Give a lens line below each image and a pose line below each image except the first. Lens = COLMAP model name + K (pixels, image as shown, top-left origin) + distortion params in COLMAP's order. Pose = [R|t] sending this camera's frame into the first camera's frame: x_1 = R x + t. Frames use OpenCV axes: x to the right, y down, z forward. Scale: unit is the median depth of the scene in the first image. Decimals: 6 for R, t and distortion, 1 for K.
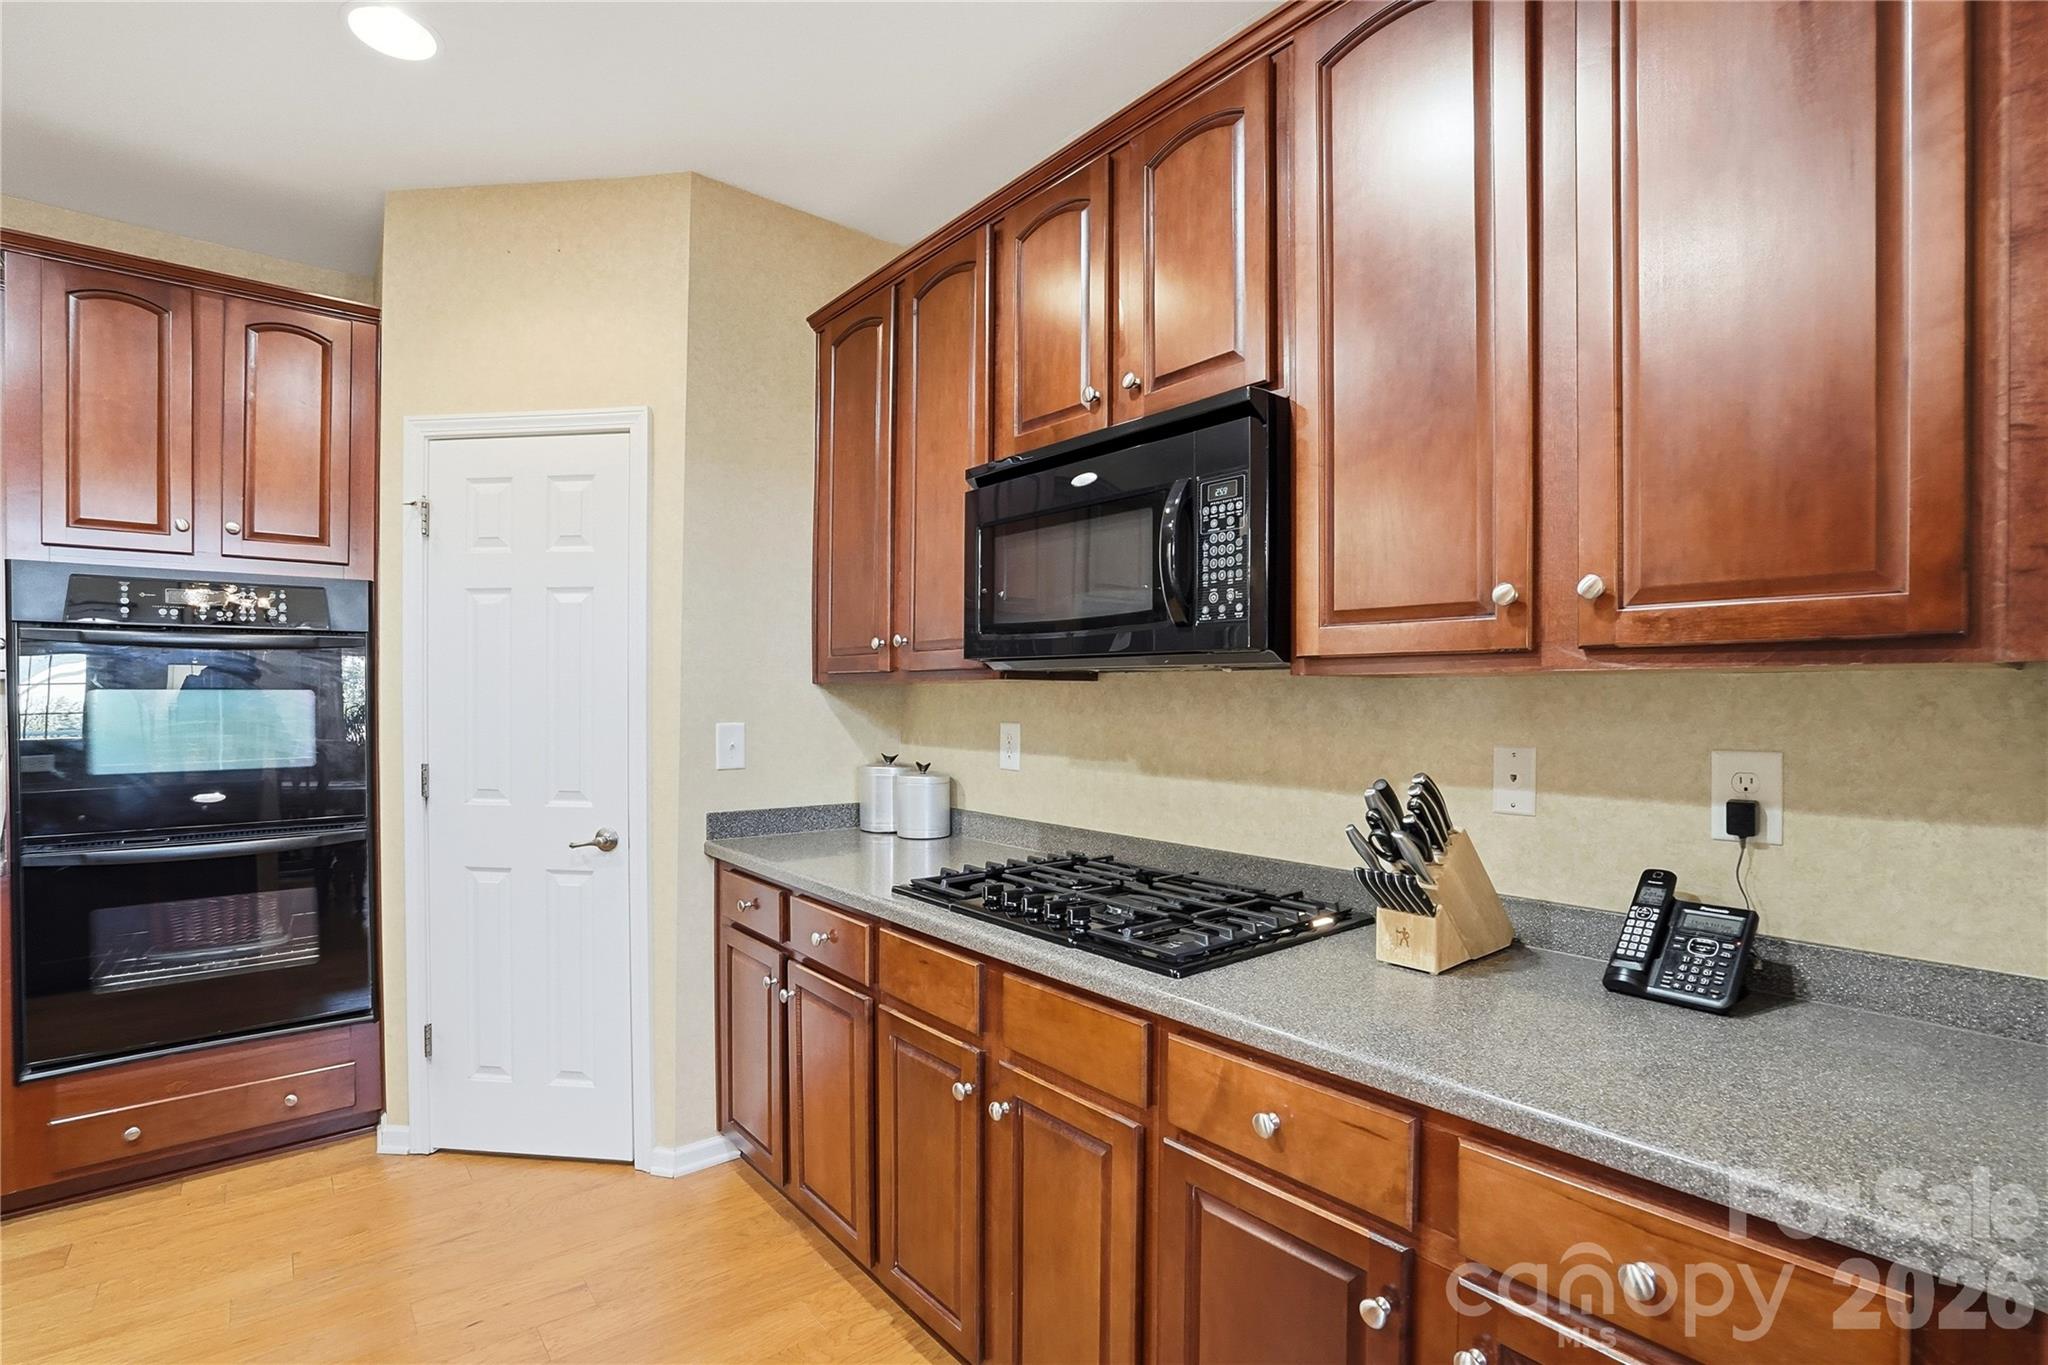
lens RADIAL K [[962.3, 0, 1027.1], [0, 962.3, 696.5], [0, 0, 1]] dist [-0.059661, 0.024710]
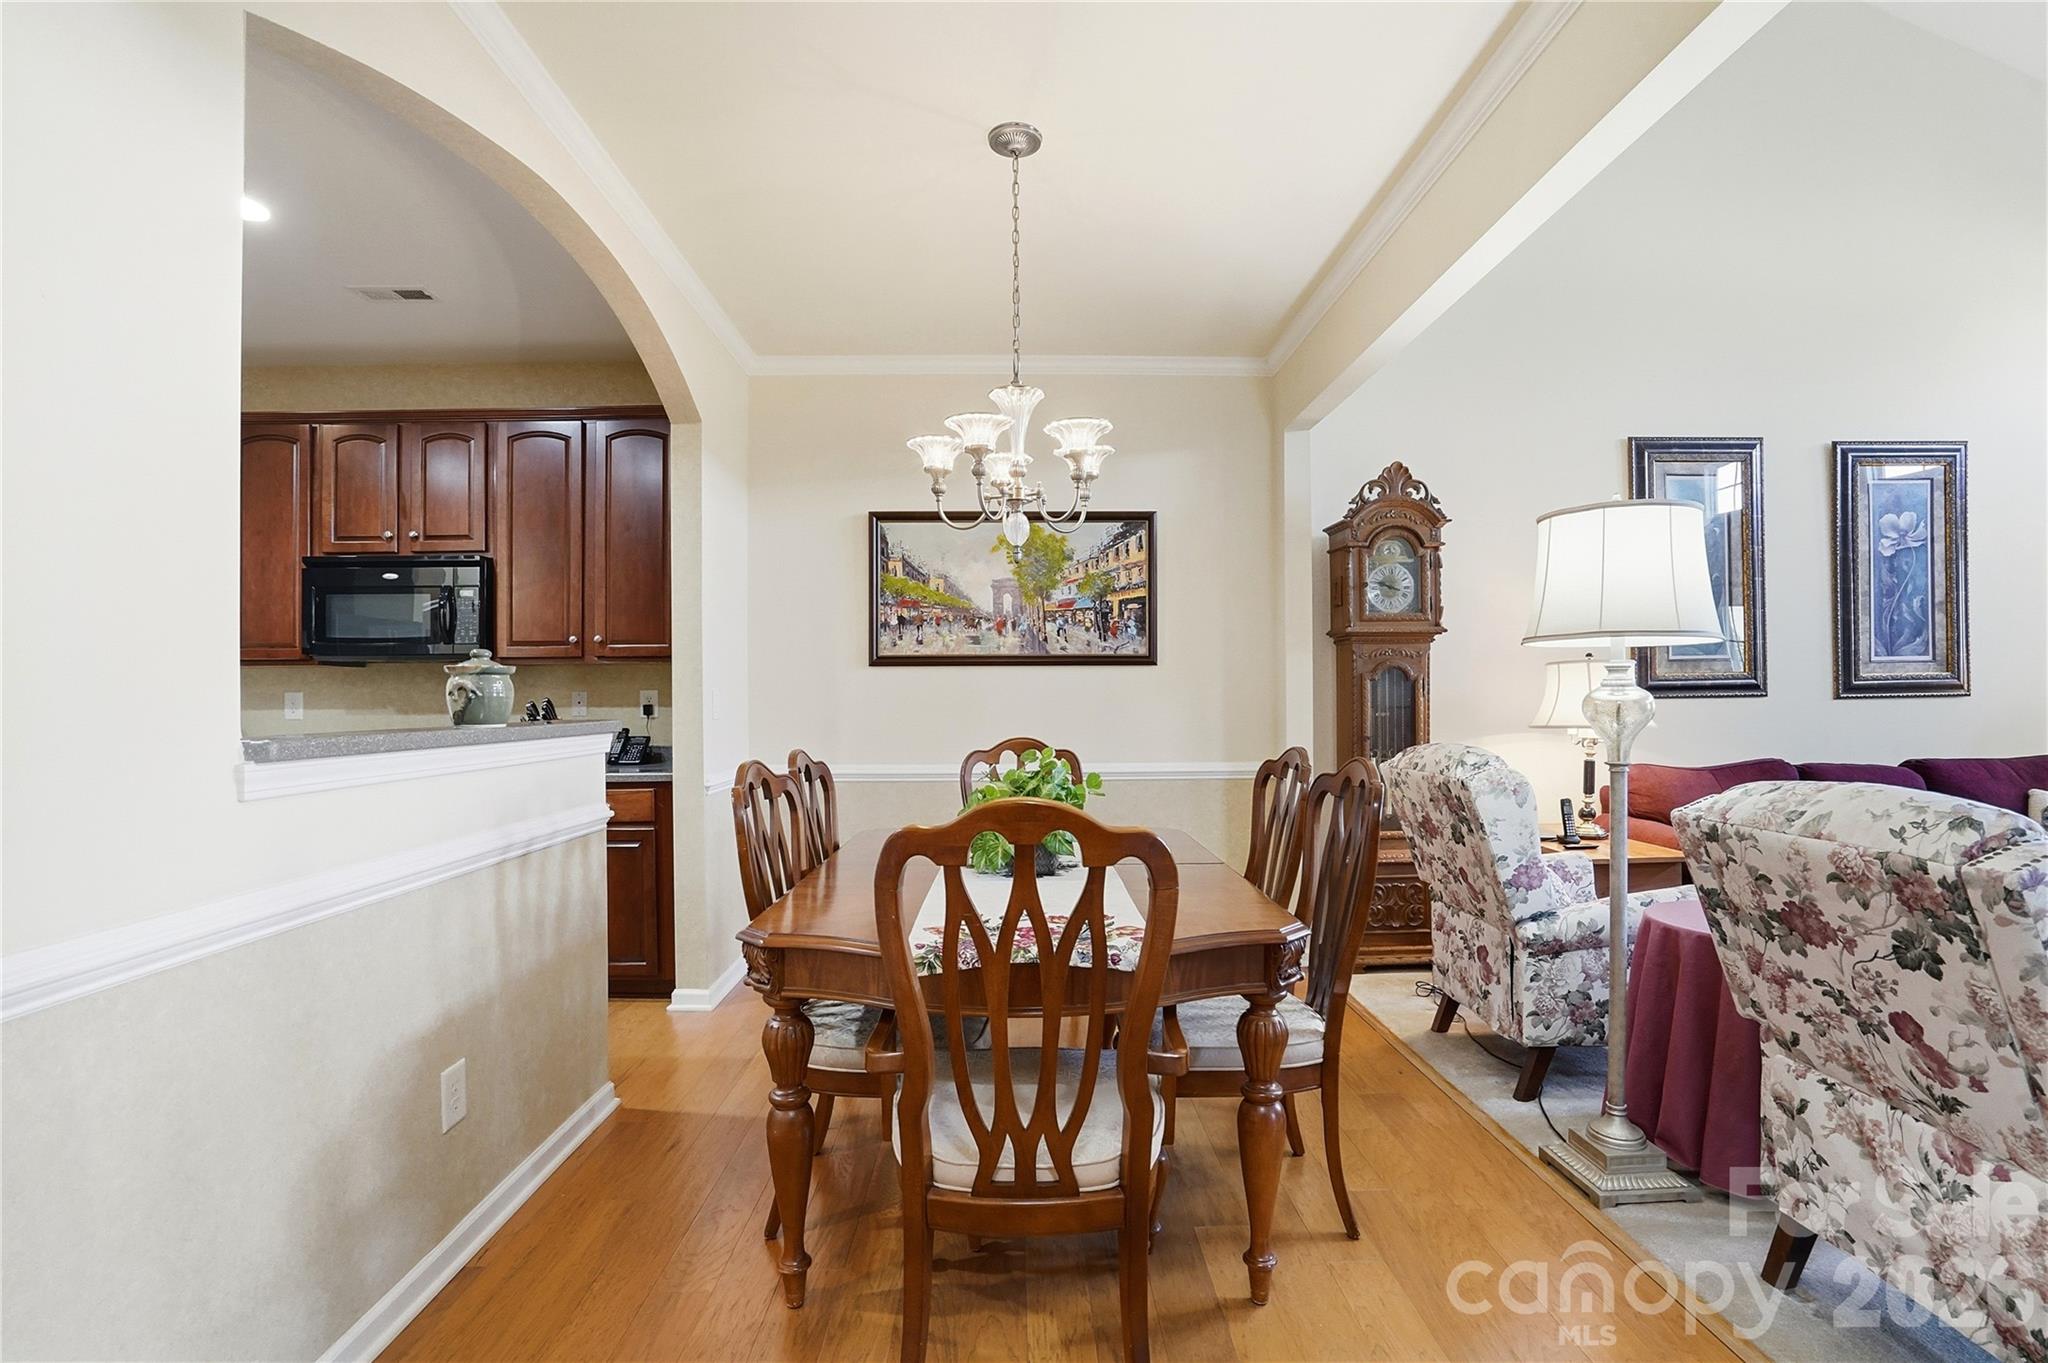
lens RADIAL K [[962.3, 0, 1027.1], [0, 962.3, 695.5], [0, 0, 1]] dist [-0.059661, 0.024710]
pose [[0.623030, -0.006233, 0.782173, -0.575824], [0.010481, 0.999945, -0.000381, 0.054225], [-0.782128, 0.008436, 0.623061, -1.200732]]
